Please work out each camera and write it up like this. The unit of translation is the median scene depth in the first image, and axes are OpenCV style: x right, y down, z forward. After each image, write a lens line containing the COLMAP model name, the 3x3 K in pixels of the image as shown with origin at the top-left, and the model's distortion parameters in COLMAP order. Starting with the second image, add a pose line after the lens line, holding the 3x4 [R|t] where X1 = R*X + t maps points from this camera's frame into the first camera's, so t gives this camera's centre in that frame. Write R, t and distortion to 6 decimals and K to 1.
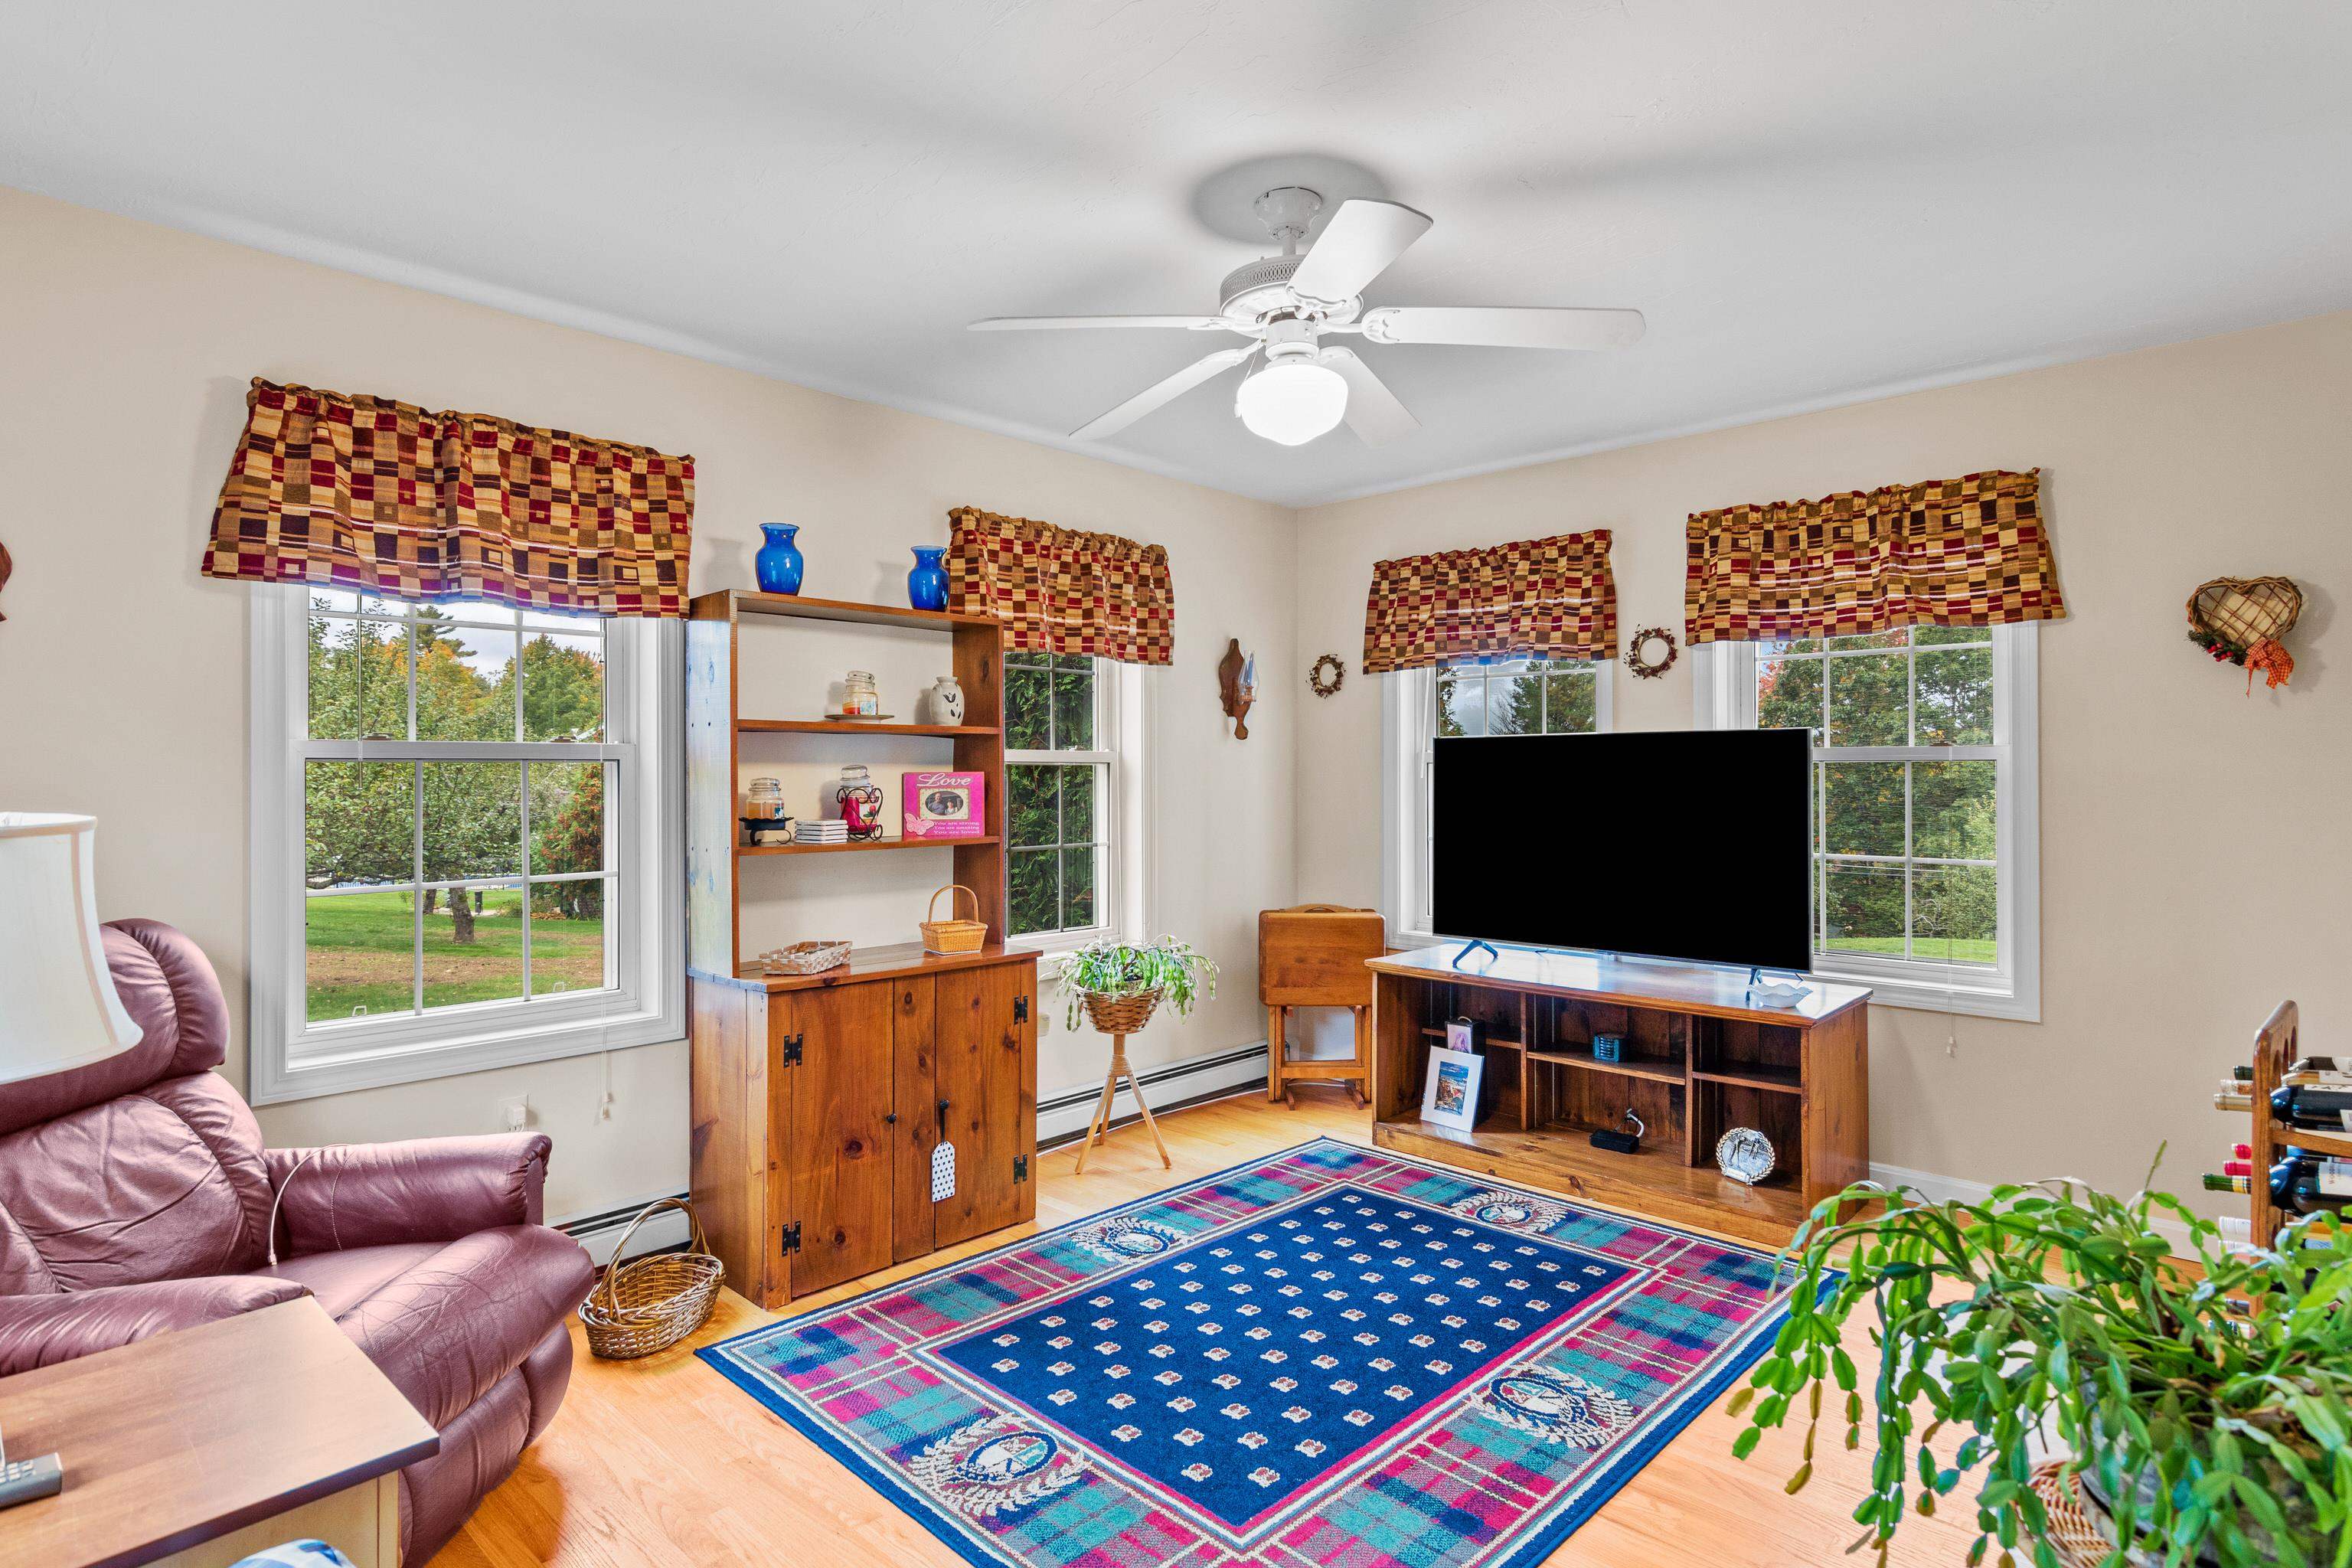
lens RADIAL K [[1218.1, 0, 1133.1], [0, 1218.1, 789.1], [0, 0, 1]] dist [0.000363, 0.001900]
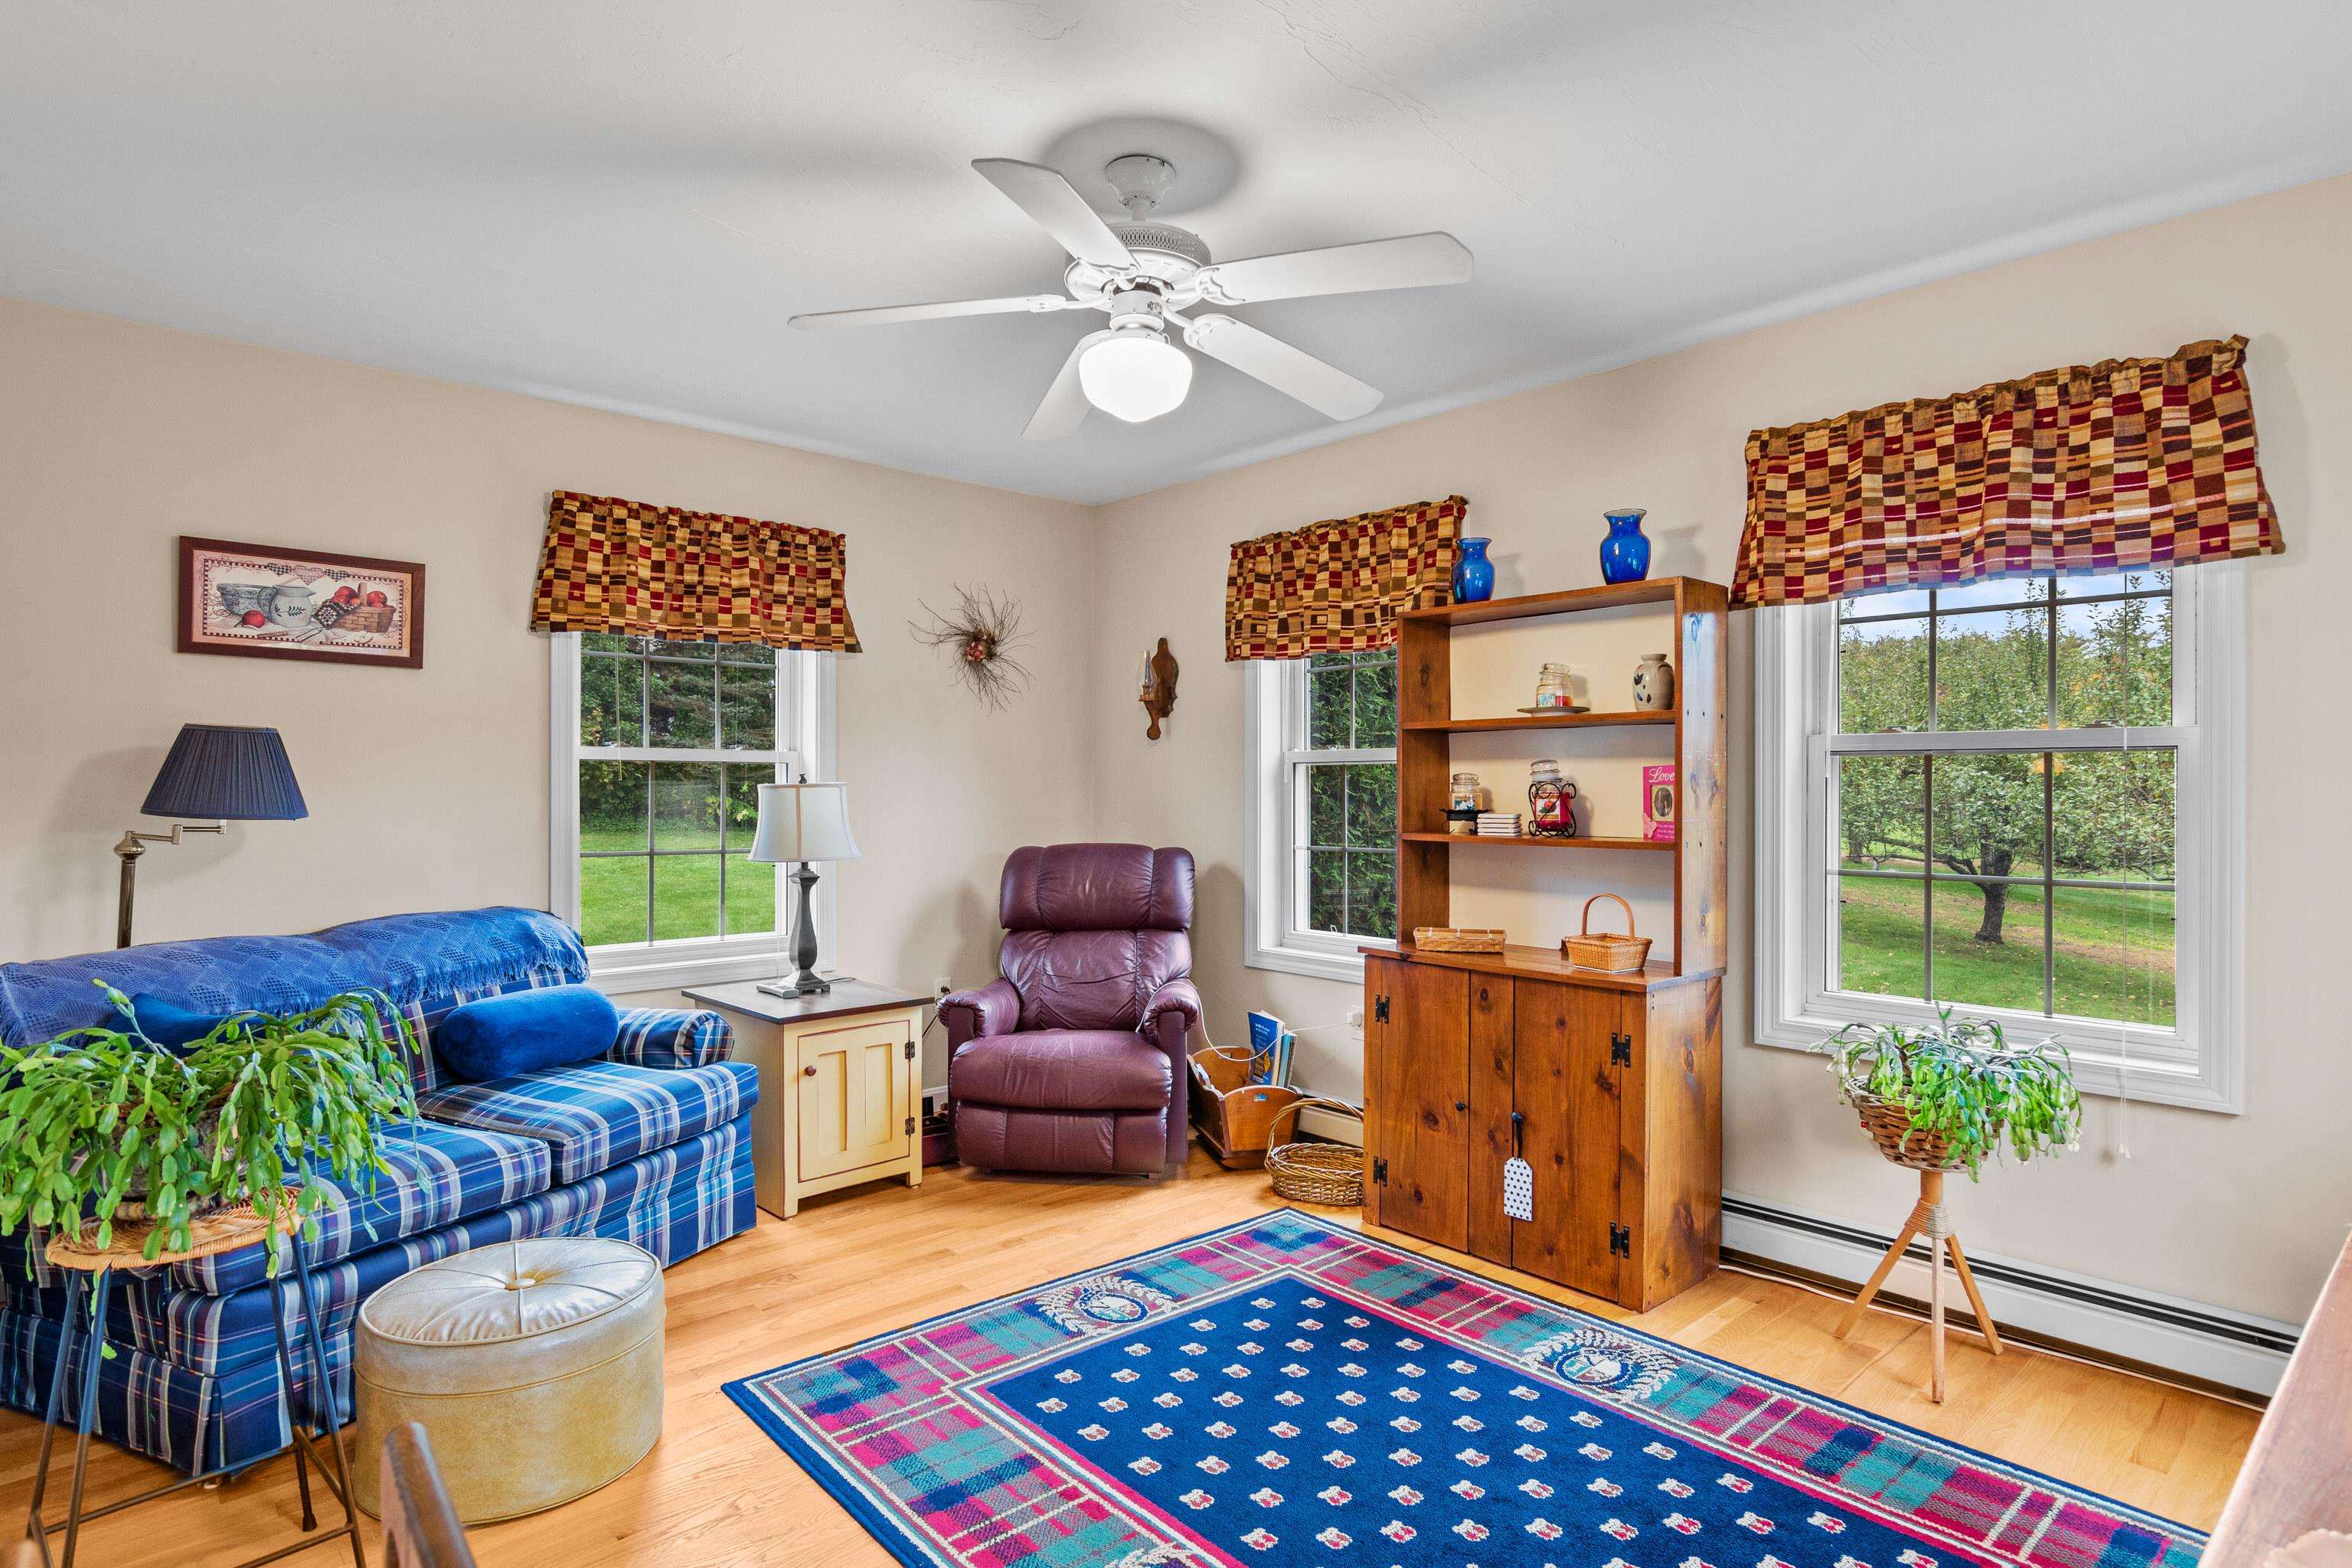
lens RADIAL K [[1218.1, 0, 1162.7], [0, 1218.1, 803.6], [0, 0, 1]] dist [0.000363, 0.001900]
pose [[-0.048427, 0.018928, -0.998647, 0.832760], [-0.010415, 0.999757, 0.019454, -0.000371], [0.998772, 0.011343, -0.048218, 0.802033]]
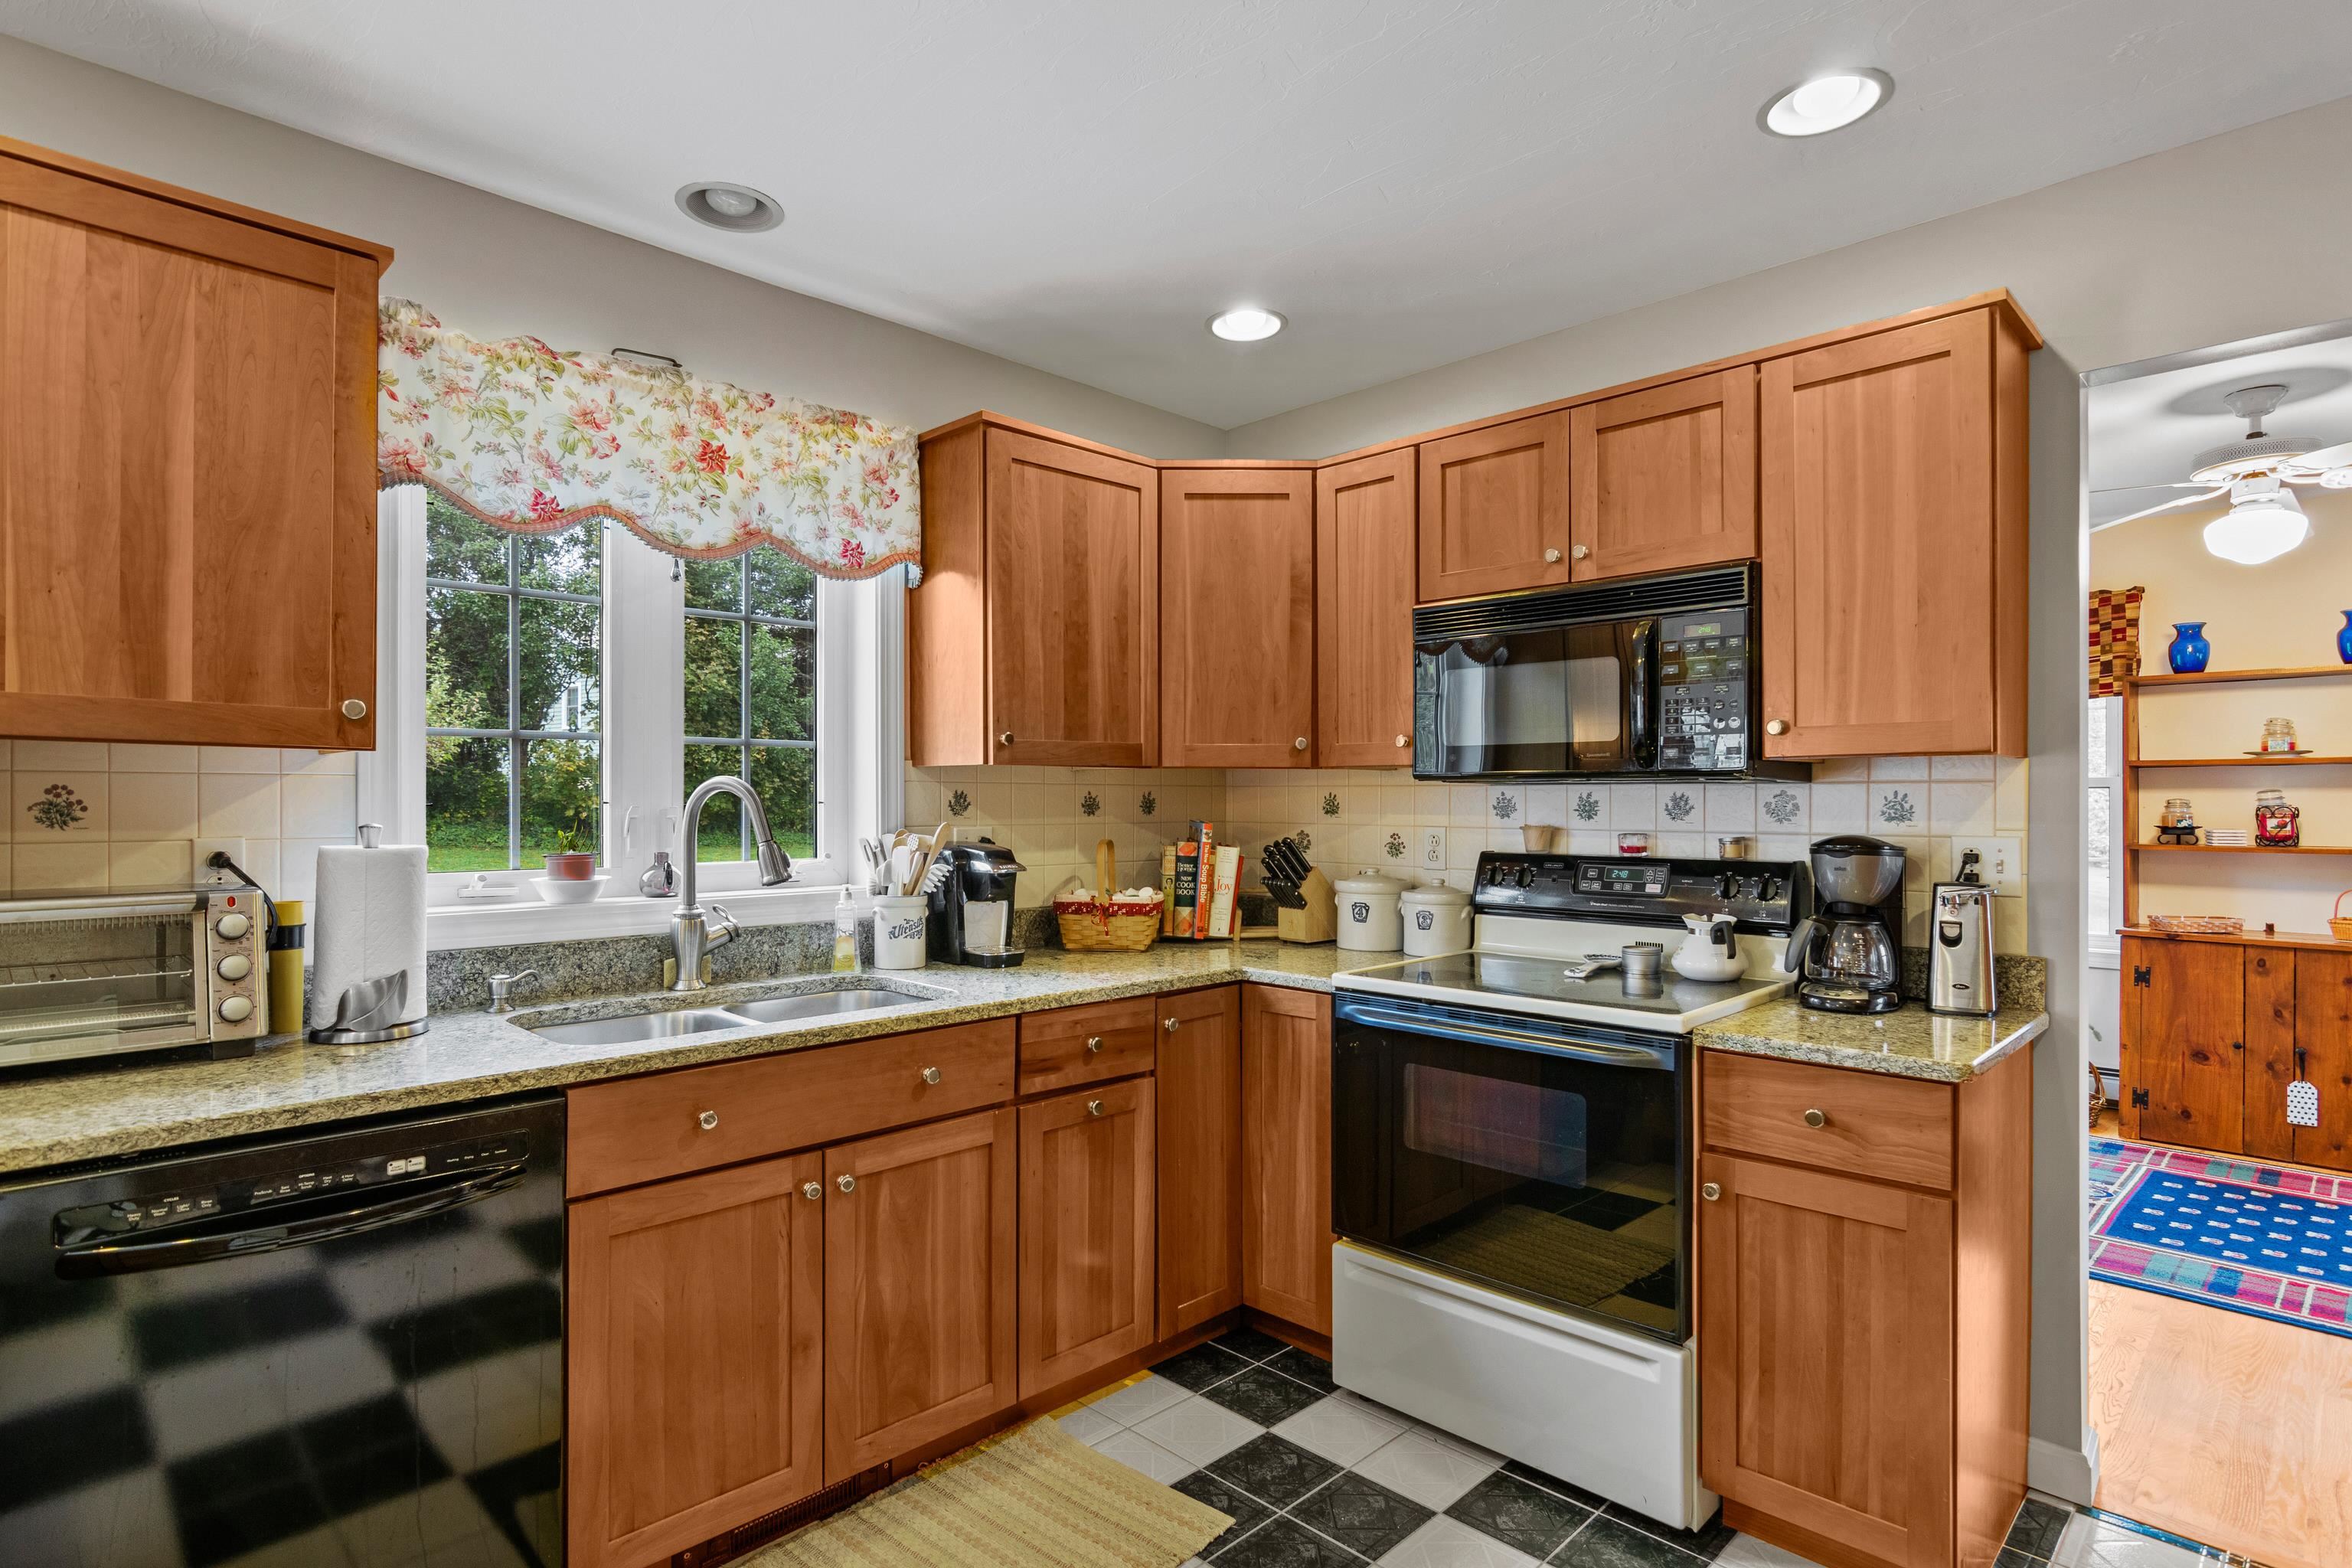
lens RADIAL K [[1218.1, 0, 1176.8], [0, 1218.1, 793.0], [0, 0, 1]] dist [0.000363, 0.001900]
pose [[0.016330, 0.005128, -0.999854, 1.175513], [-0.008145, 0.999954, 0.004996, -0.014282], [0.999833, 0.008062, 0.016371, -0.233633]]
